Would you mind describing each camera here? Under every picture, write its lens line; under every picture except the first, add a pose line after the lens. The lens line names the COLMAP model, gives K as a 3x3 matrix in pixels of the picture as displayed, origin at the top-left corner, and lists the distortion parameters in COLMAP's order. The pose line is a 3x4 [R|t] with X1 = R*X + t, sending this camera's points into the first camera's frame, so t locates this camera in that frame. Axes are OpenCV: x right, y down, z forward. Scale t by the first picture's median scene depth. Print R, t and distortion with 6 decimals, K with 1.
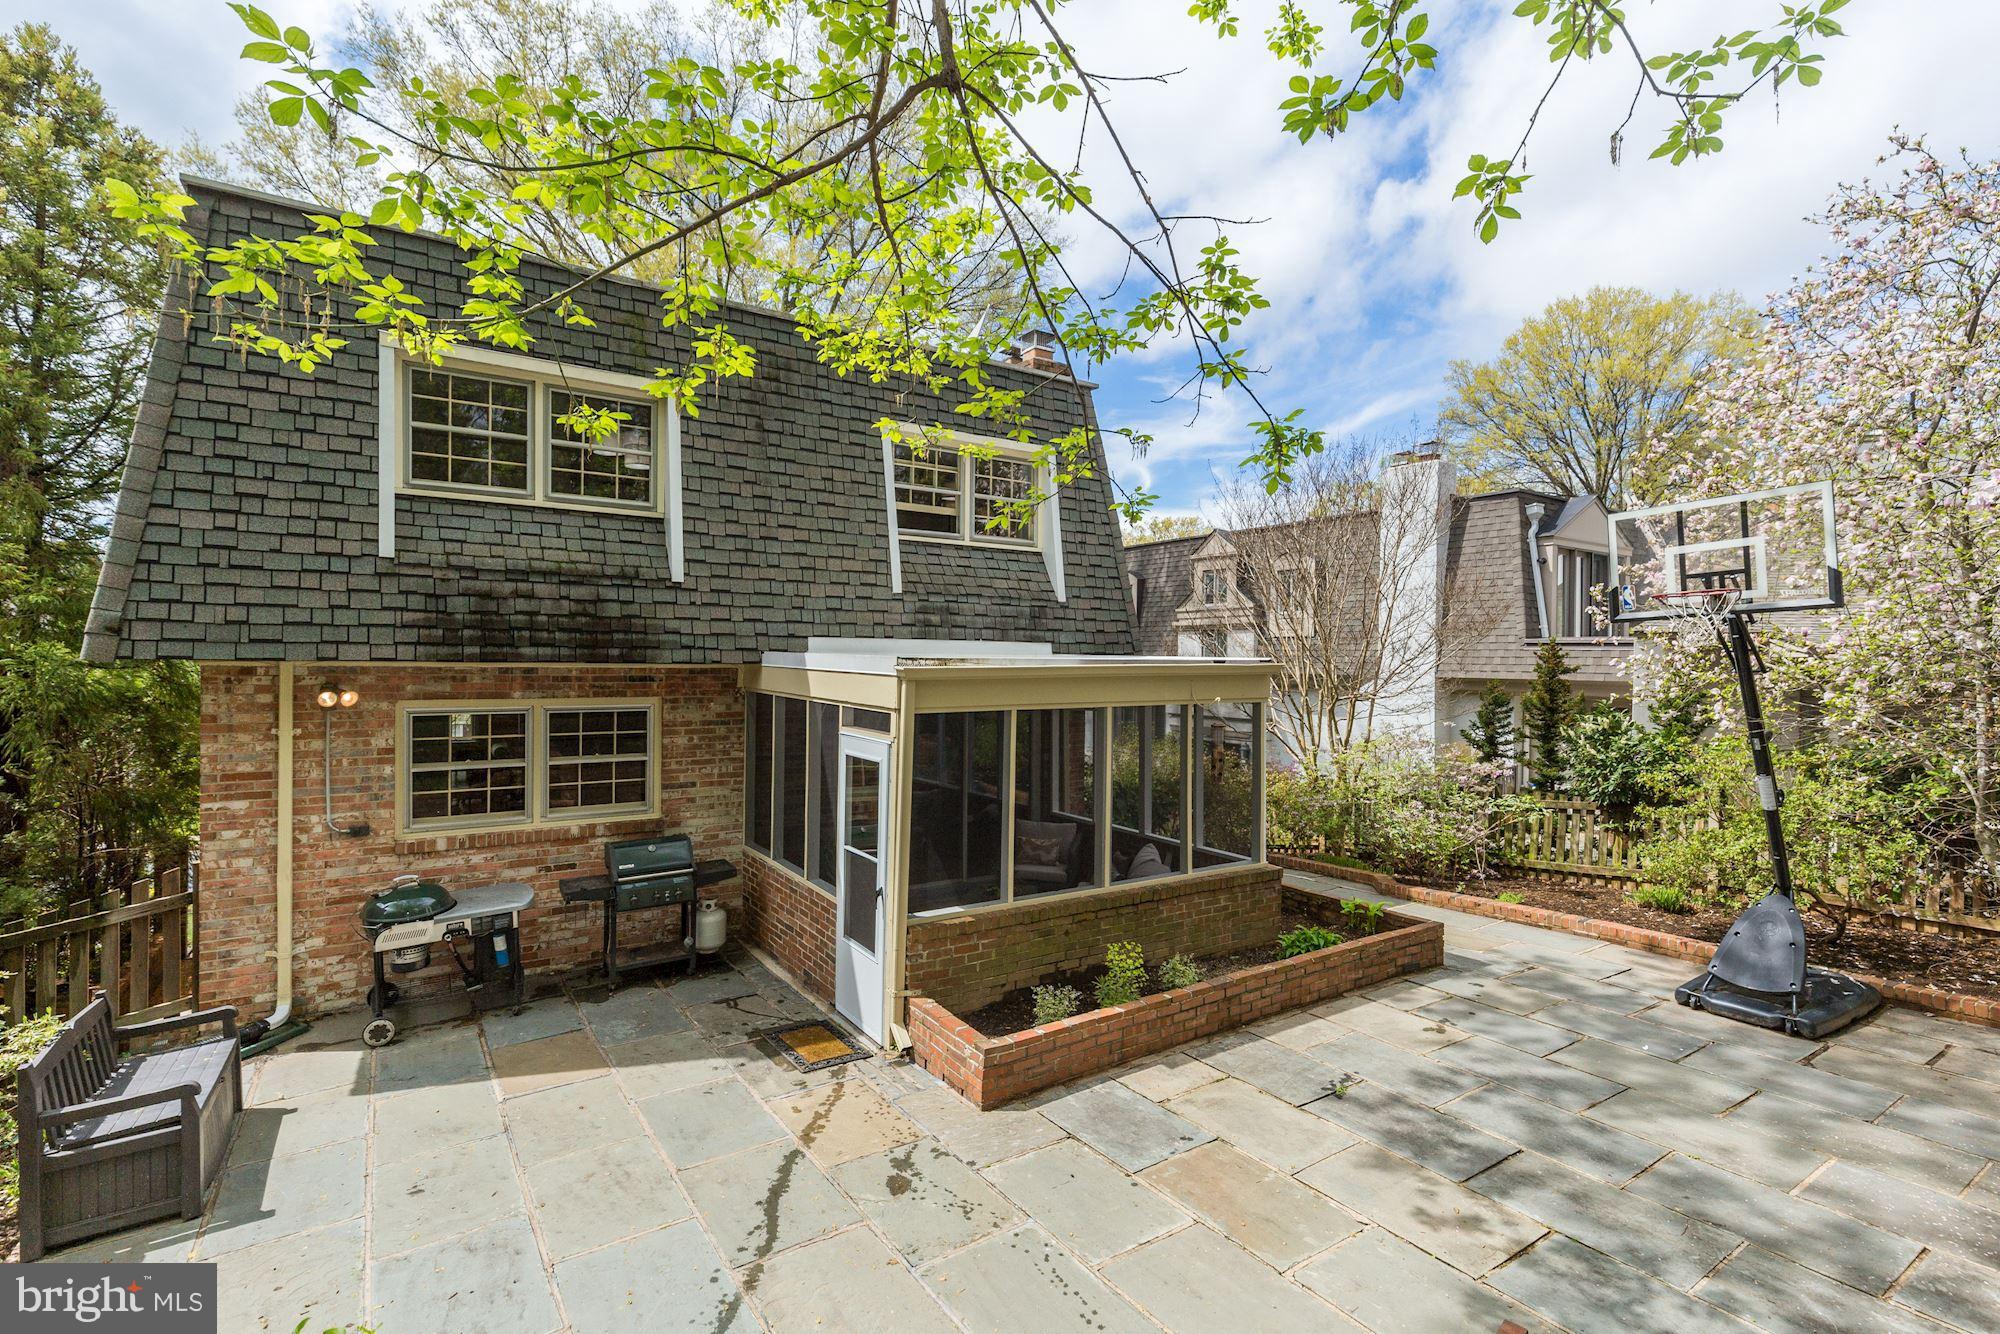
lens RADIAL K [[930.8, 0, 1000.0], [0, 930.8, 667.0], [0, 0, 1]] dist [0.002828, 0.000827]
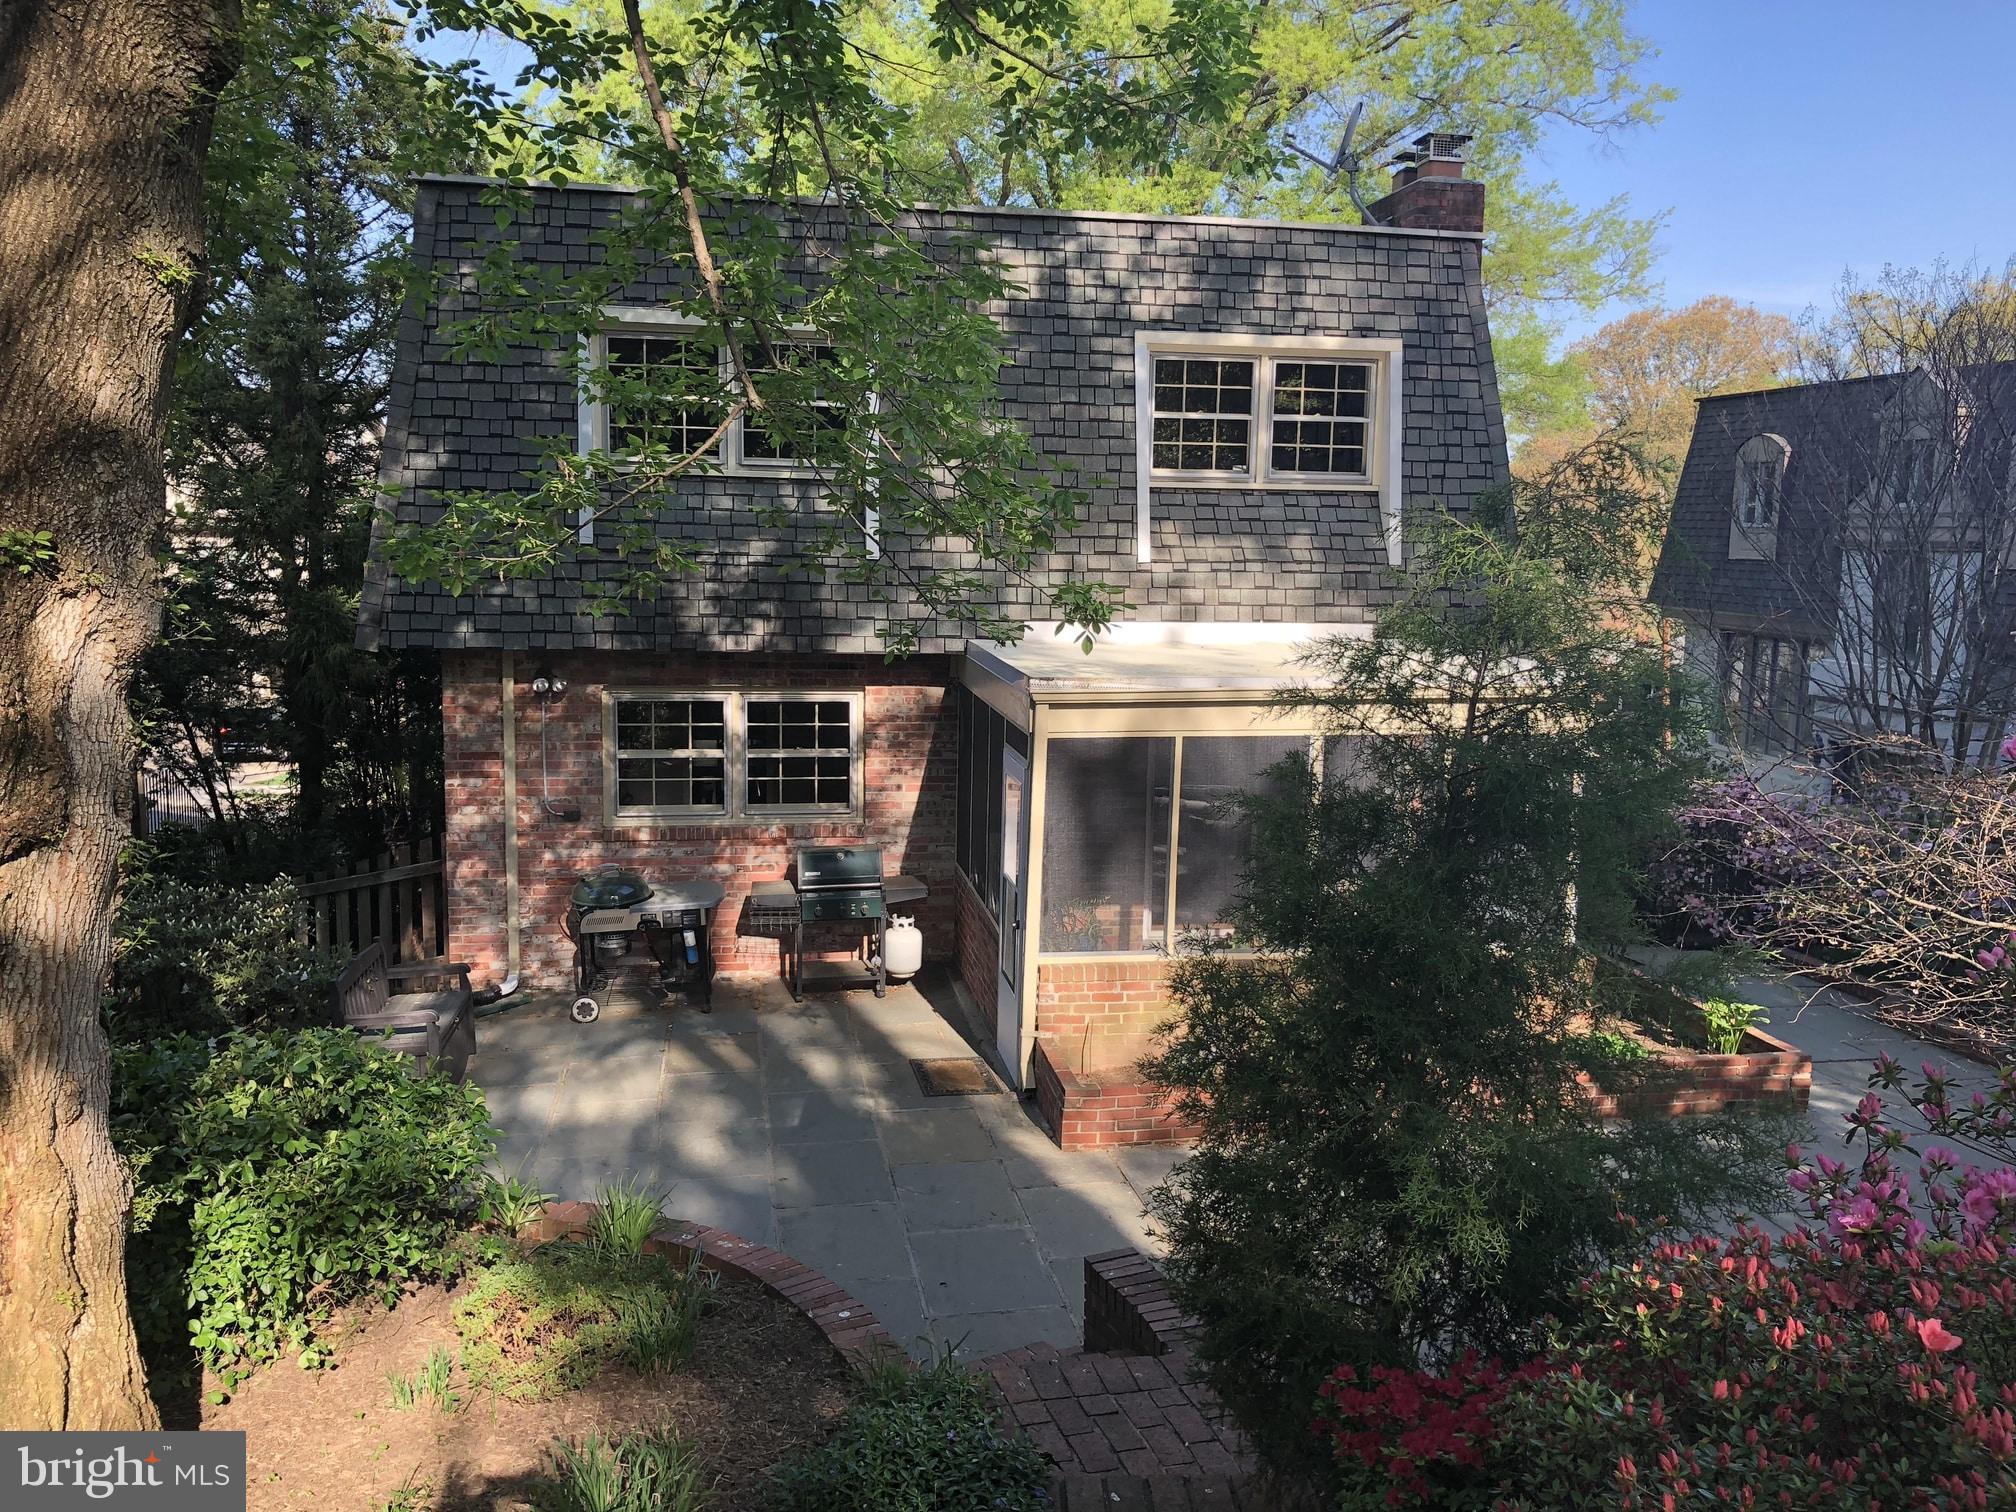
lens RADIAL K [[1669.5, 0, 1008.0], [0, 1669.5, 756.0], [0, 0, 1]] dist [-0.008232, -0.006218]
pose [[0.916546, 0.060738, -0.395291, 0.431517], [-0.012051, 0.992146, 0.124506, -0.111891], [0.399749, -0.109352, 0.910079, -0.422096]]
